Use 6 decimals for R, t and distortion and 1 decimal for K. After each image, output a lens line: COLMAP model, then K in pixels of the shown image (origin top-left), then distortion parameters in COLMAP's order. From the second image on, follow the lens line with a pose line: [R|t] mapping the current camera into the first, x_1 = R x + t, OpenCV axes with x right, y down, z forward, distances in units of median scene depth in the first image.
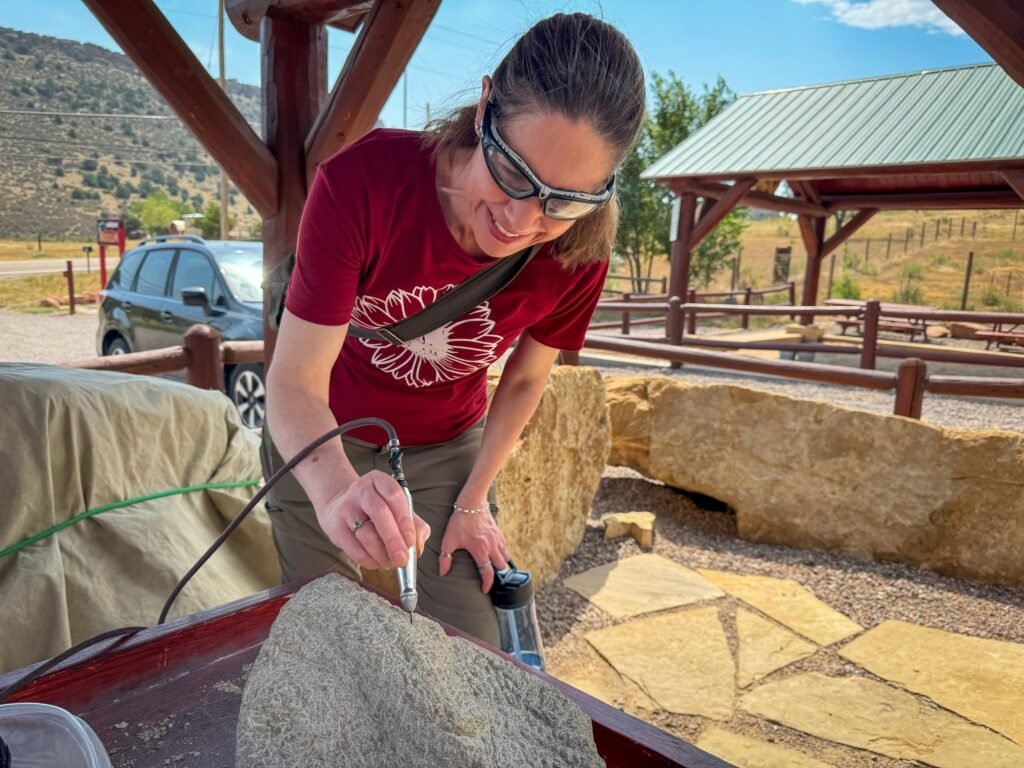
lens RADIAL K [[726.4, 0, 503.5], [0, 726.4, 369.9], [0, 0, 1]] dist [0.049549, -0.059374]
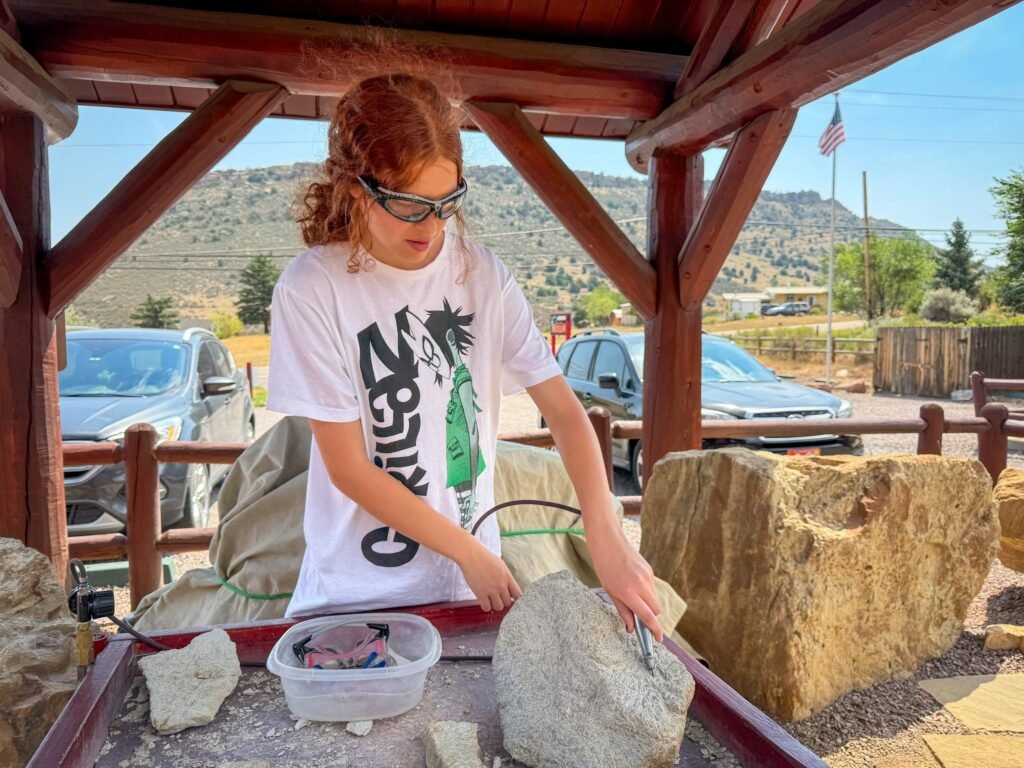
lens RADIAL K [[726.4, 0, 503.5], [0, 726.4, 369.9], [0, 0, 1]] dist [0.049549, -0.059374]
pose [[0.838295, -0.012157, -0.545082, 0.342777], [-0.045463, 0.994711, -0.092103, -0.008298], [0.543319, 0.101990, 0.833308, -0.305943]]
